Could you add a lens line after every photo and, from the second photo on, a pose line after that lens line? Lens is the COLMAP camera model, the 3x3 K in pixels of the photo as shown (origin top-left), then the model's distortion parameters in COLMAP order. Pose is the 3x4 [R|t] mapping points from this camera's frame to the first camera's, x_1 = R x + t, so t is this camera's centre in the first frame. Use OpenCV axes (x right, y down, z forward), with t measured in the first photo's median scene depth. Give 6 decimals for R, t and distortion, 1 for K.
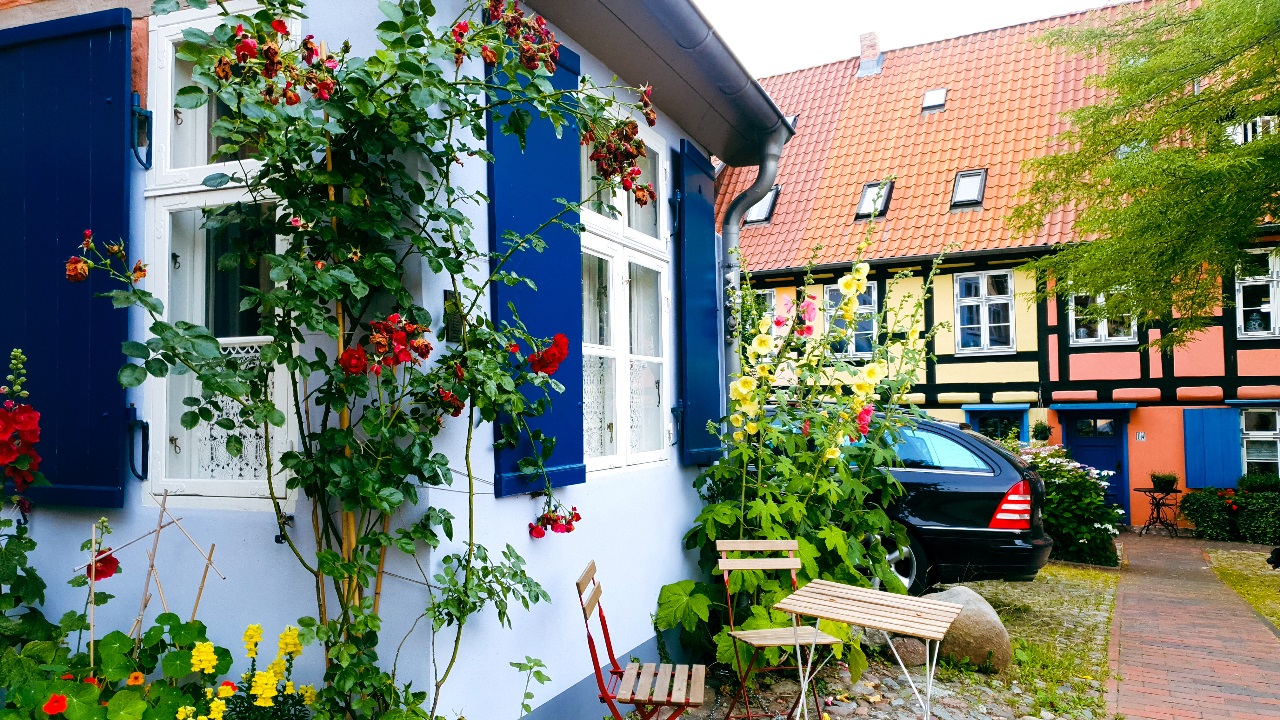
lens RADIAL K [[995.6, 0, 640.7], [0, 995.6, 358.8], [0, 0, 1]] dist [0.031853, -0.019355]
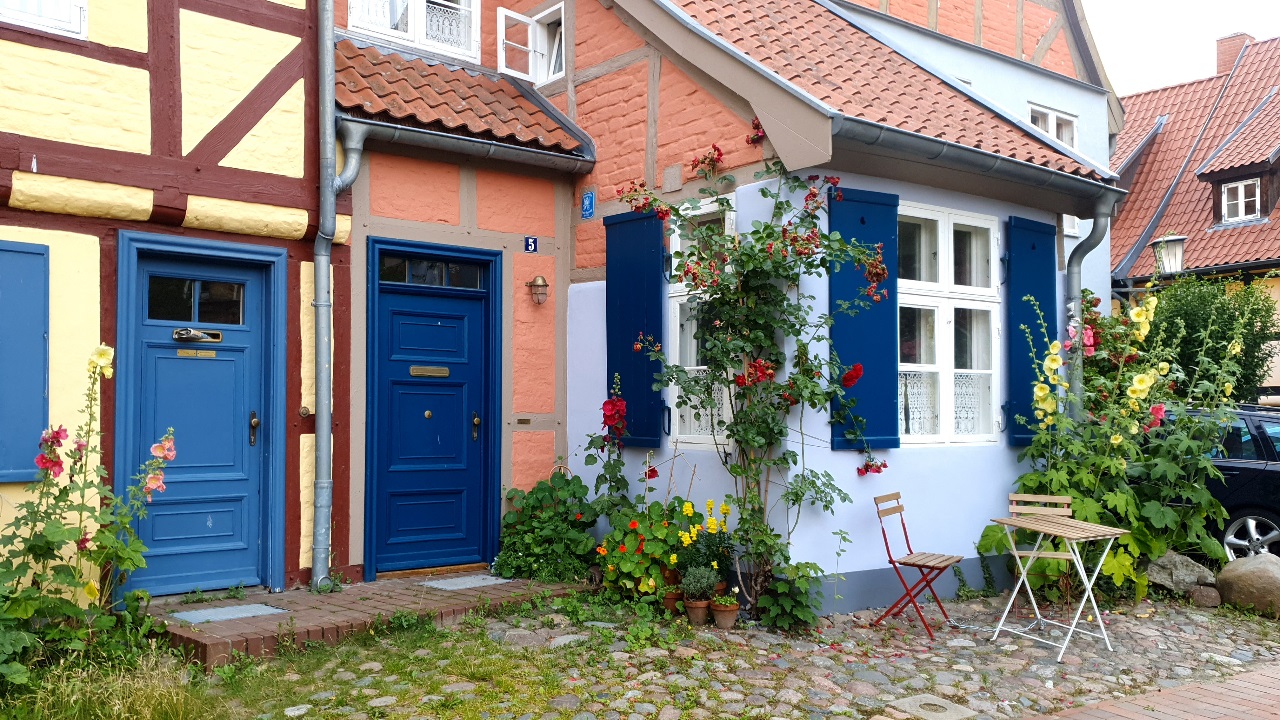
lens RADIAL K [[995.6, 0, 638.1], [0, 995.6, 363.0], [0, 0, 1]] dist [0.031853, -0.019355]
pose [[0.866111, -0.006035, -0.499815, 0.476184], [0.009749, 0.999941, 0.004819, -0.037707], [0.499757, -0.009046, 0.866119, -0.806936]]
